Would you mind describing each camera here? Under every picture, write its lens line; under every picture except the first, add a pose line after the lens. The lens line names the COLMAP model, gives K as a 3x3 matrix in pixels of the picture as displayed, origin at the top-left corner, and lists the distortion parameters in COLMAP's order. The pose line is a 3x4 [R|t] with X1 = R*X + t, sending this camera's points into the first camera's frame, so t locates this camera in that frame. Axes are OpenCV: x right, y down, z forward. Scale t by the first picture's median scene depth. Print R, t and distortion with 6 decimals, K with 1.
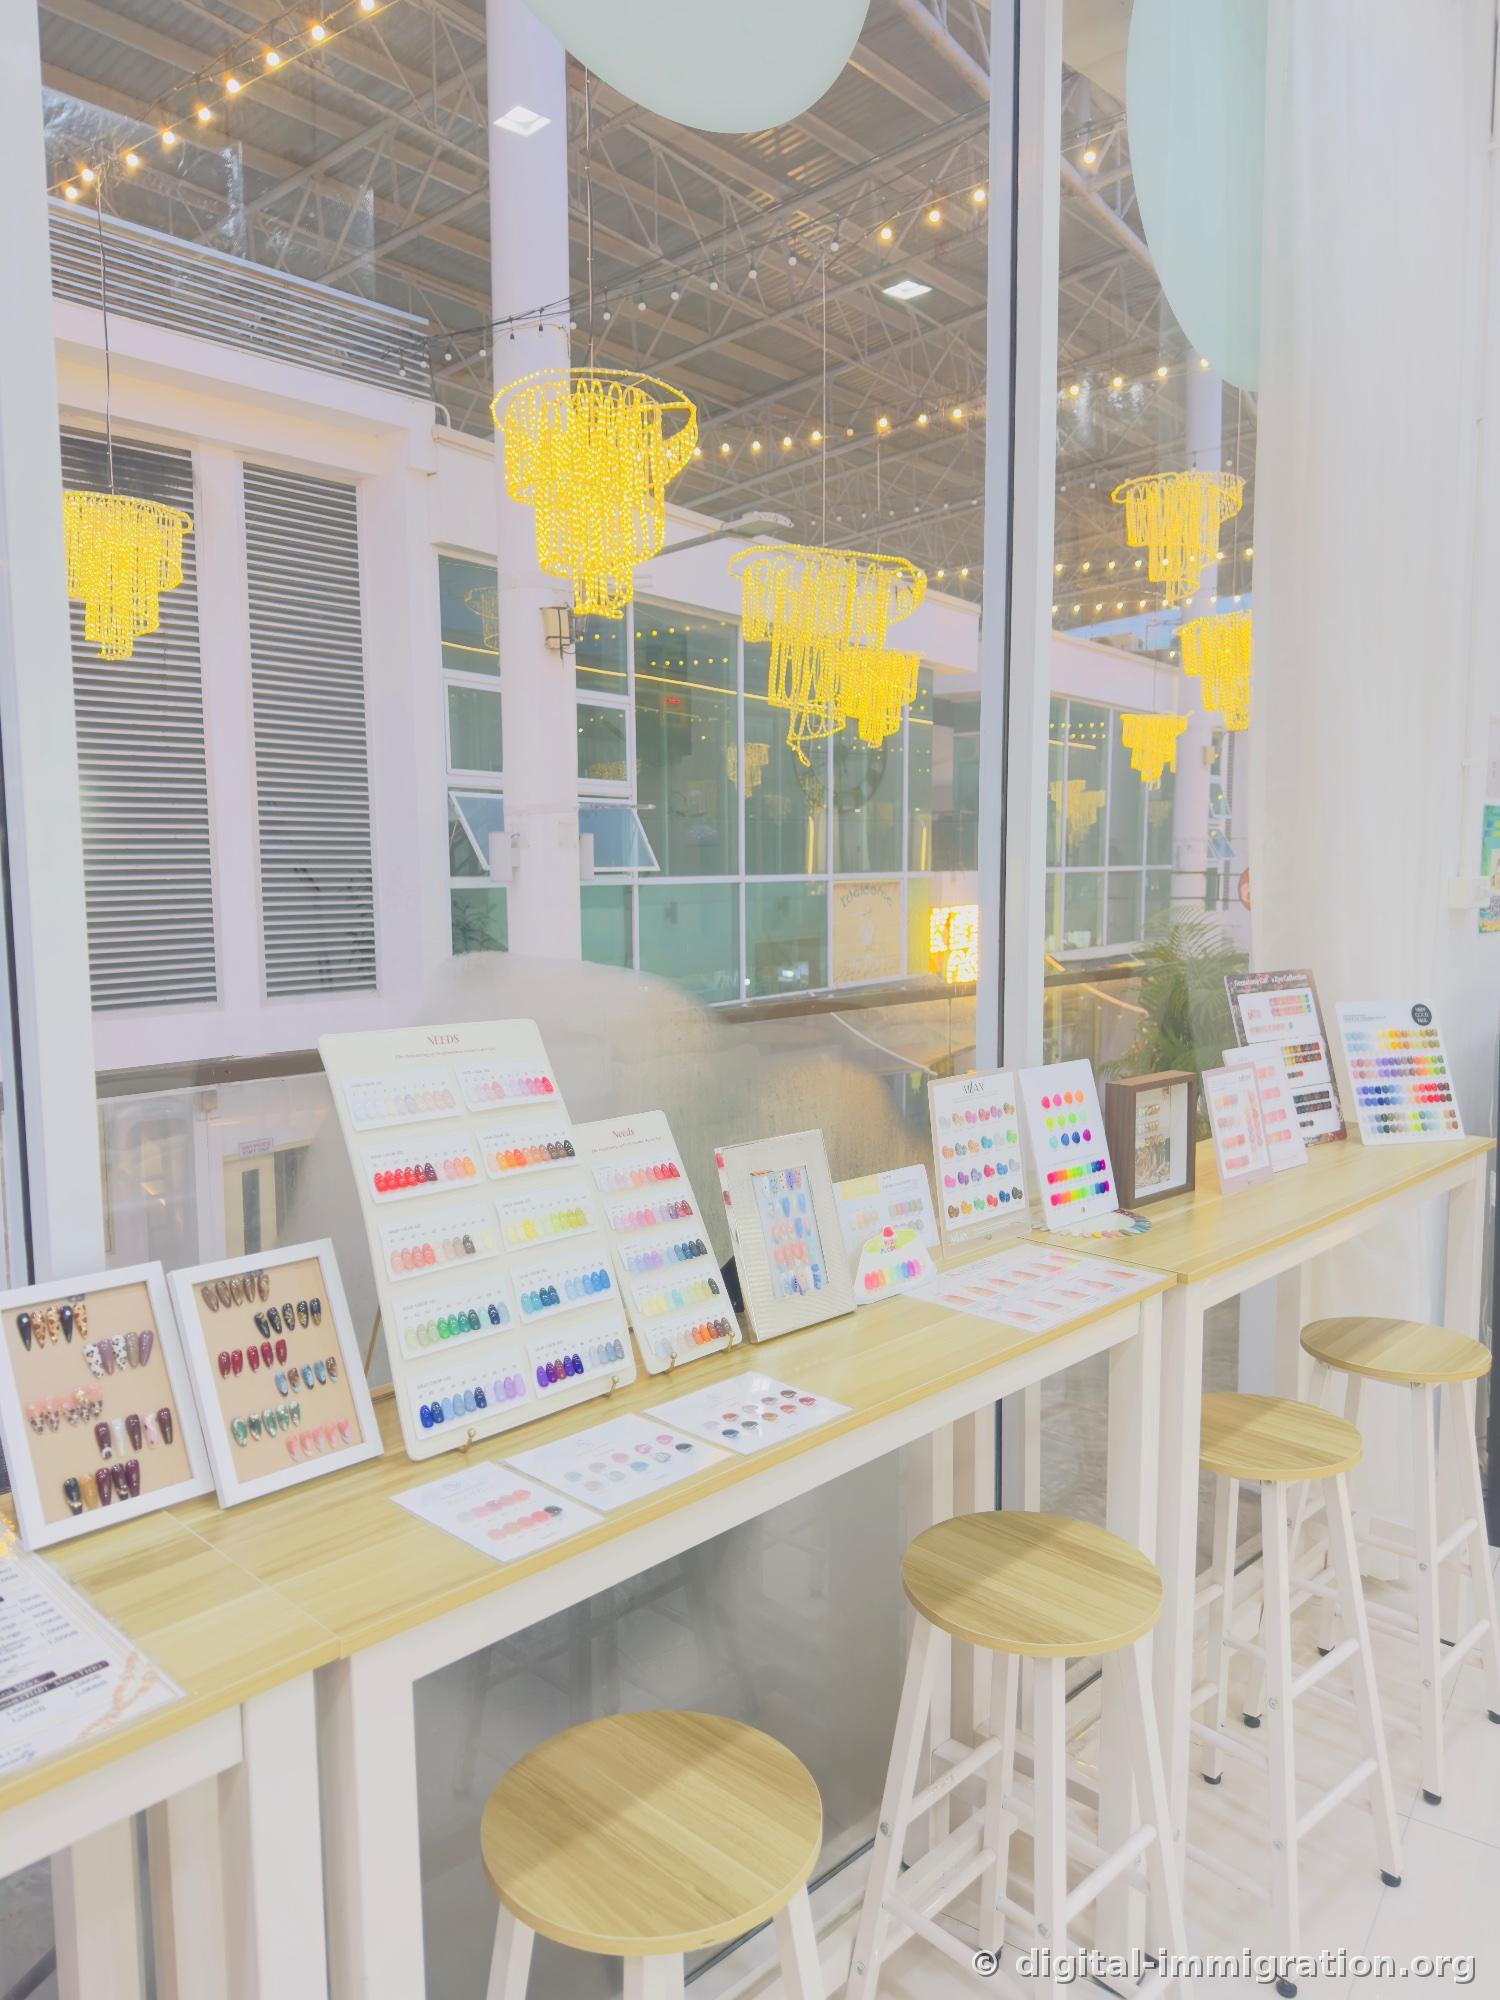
lens RADIAL K [[1382.6, 0, 750.0], [0, 1382.6, 1000.0], [0, 0, 1]] dist [0.001263, -0.052662]
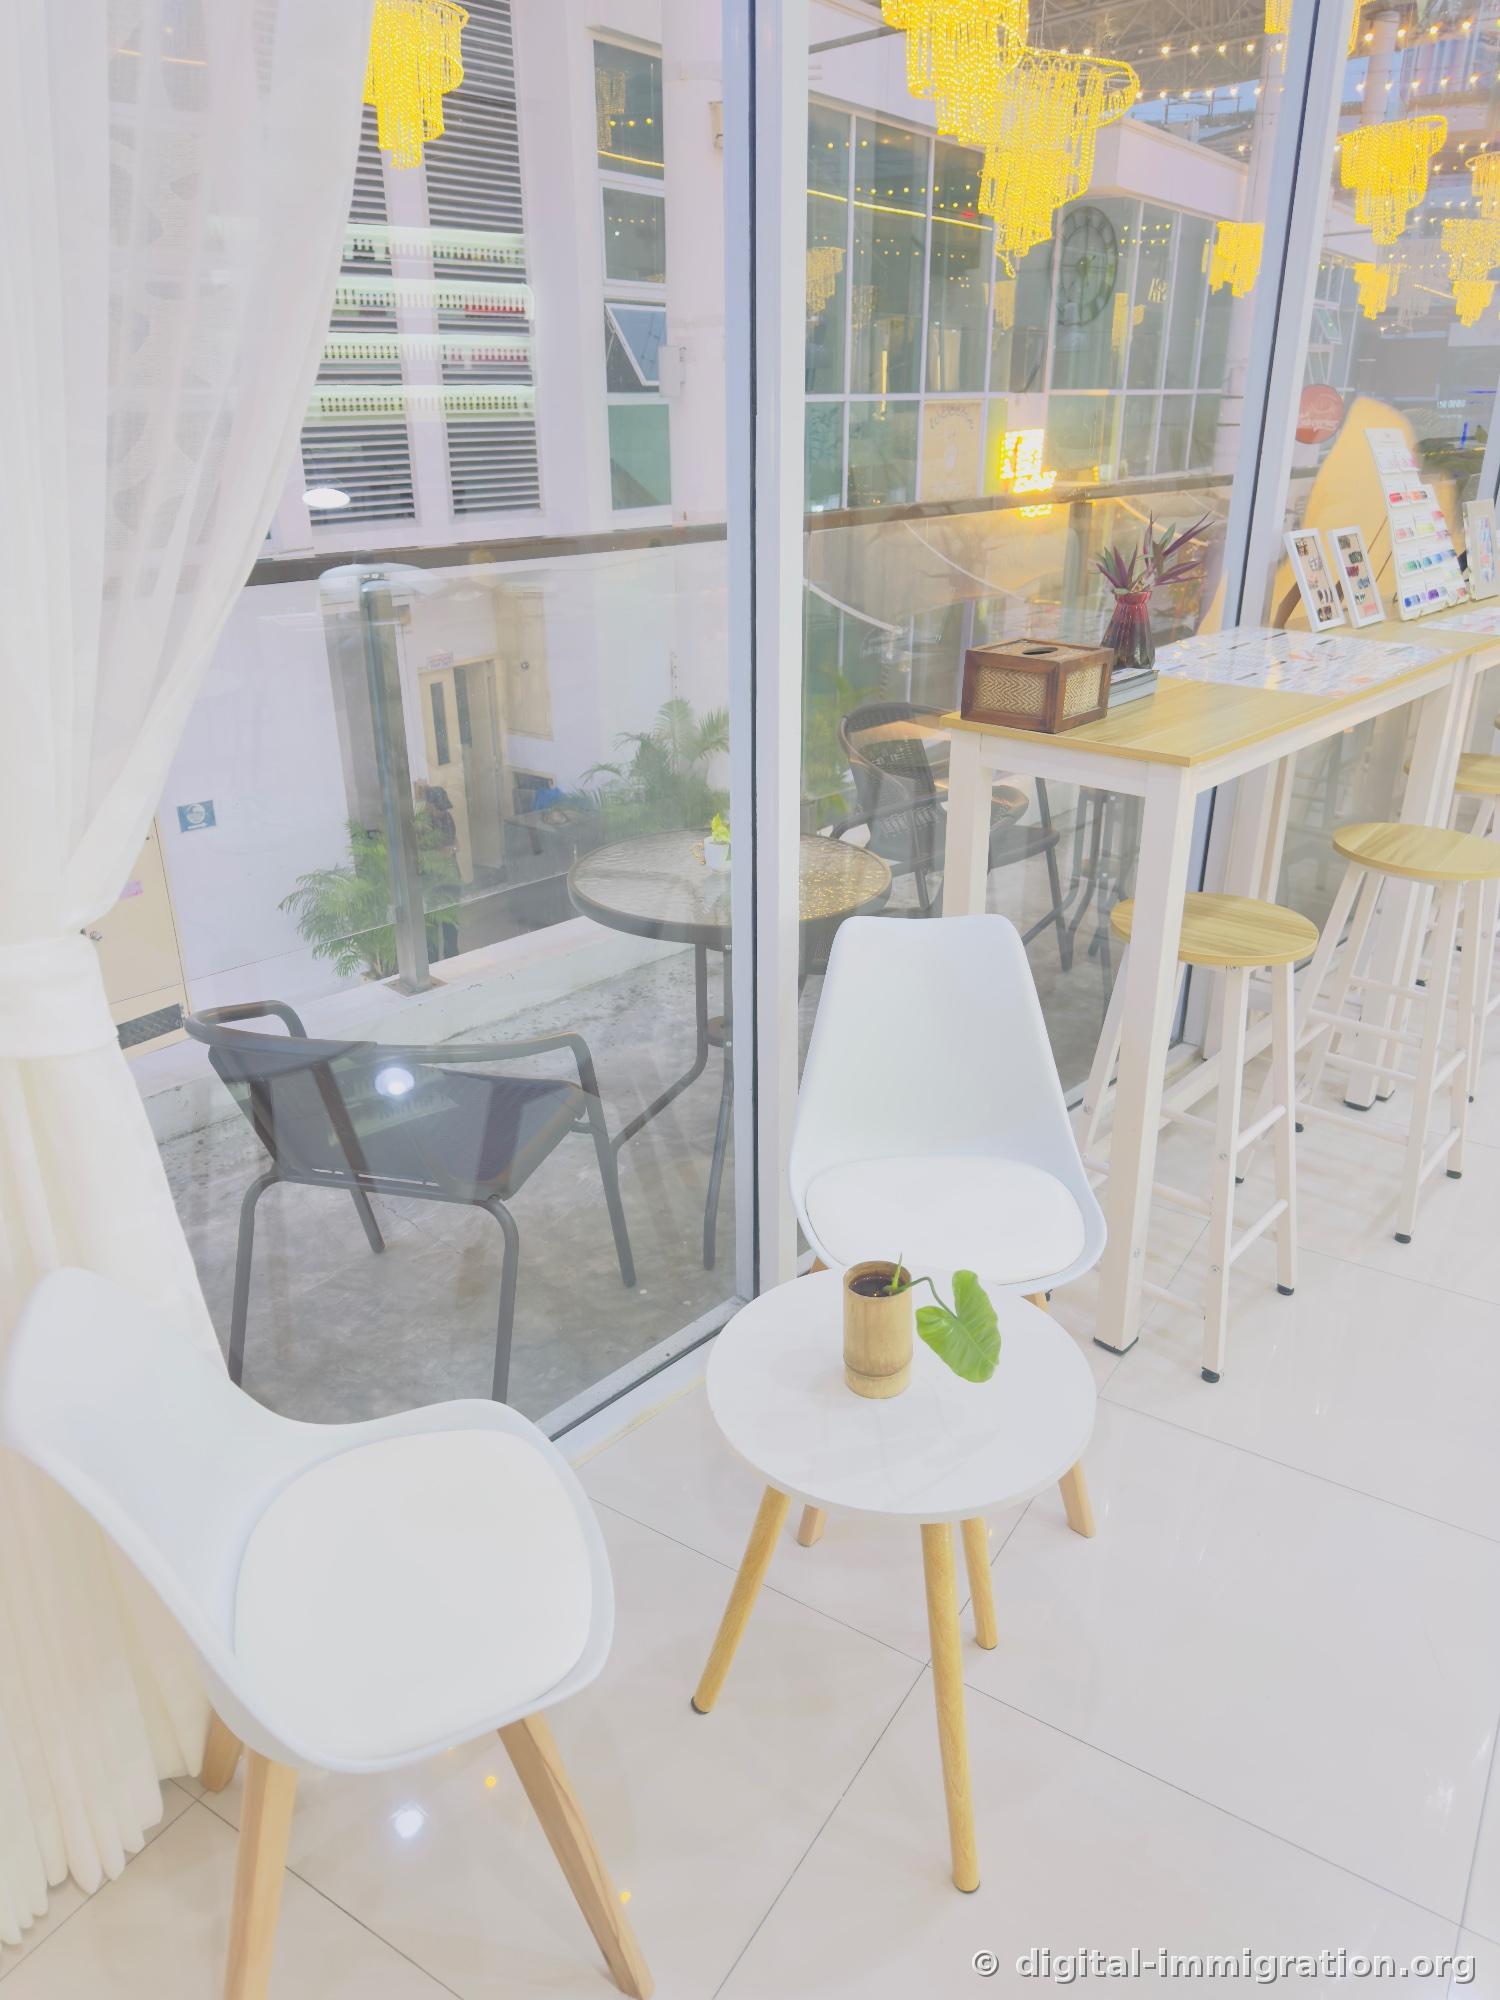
lens RADIAL K [[1382.6, 0, 750.0], [0, 1382.6, 1000.0], [0, 0, 1]] dist [0.001263, -0.052662]
pose [[0.999765, -0.009411, 0.019522, -0.134598], [0.002836, 0.949864, 0.312649, 0.020448], [-0.021485, -0.312520, 0.949668, -0.133534]]
